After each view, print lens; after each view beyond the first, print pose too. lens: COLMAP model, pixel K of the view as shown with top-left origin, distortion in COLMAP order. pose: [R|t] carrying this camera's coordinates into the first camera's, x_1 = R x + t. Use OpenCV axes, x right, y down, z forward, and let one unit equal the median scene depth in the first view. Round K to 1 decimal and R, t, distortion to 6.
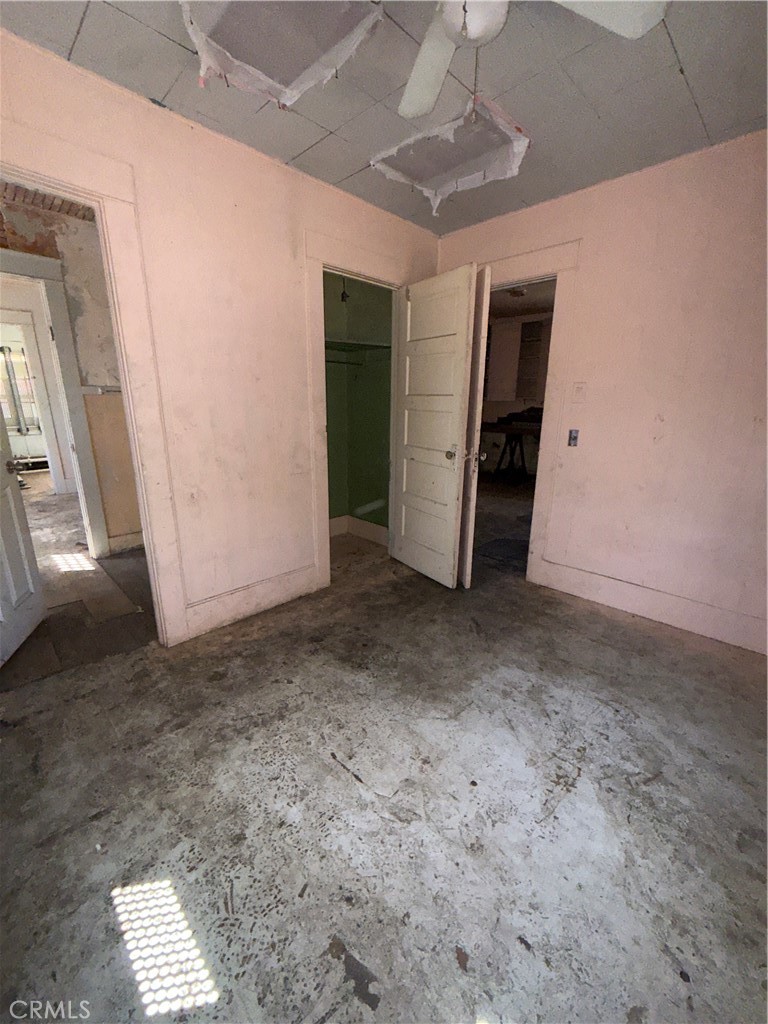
lens RADIAL K [[413.3, 0, 384.4], [0, 413.3, 514.8], [0, 0, 1]] dist [0.000651, 0.000258]
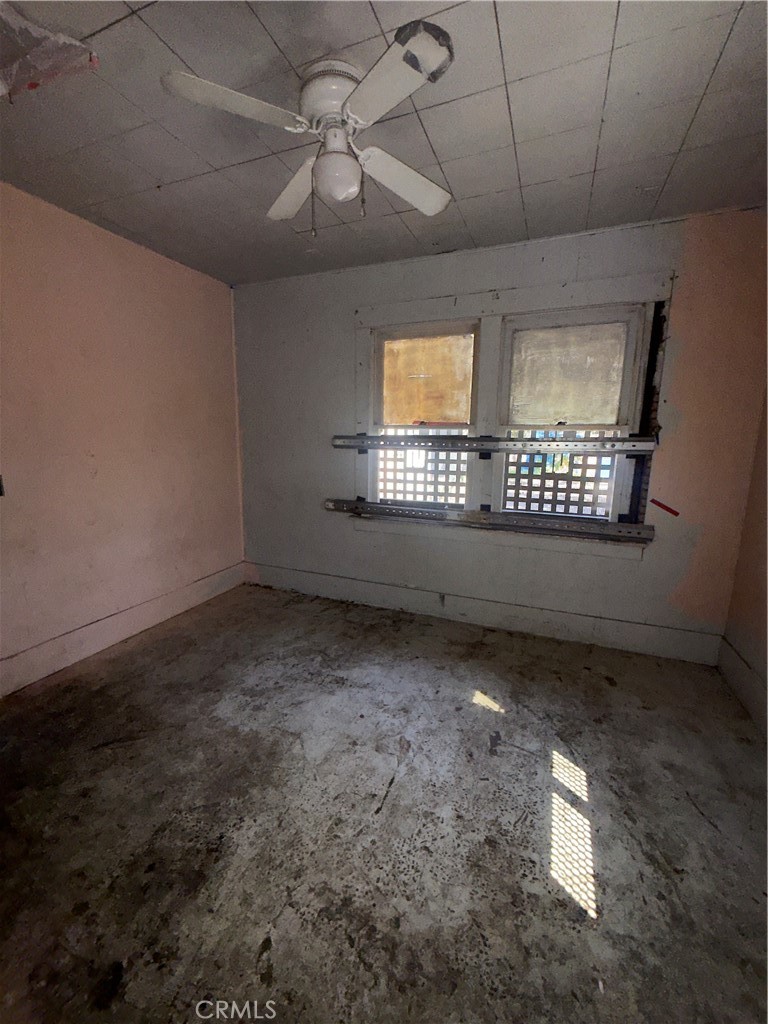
lens RADIAL K [[413.3, 0, 382.2], [0, 413.3, 514.0], [0, 0, 1]] dist [0.000651, 0.000258]
pose [[-0.383952, -0.182564, 0.905125, -0.908106], [0.227017, 0.931505, 0.284185, -0.349916], [-0.895010, 0.314593, -0.316208, 1.117938]]
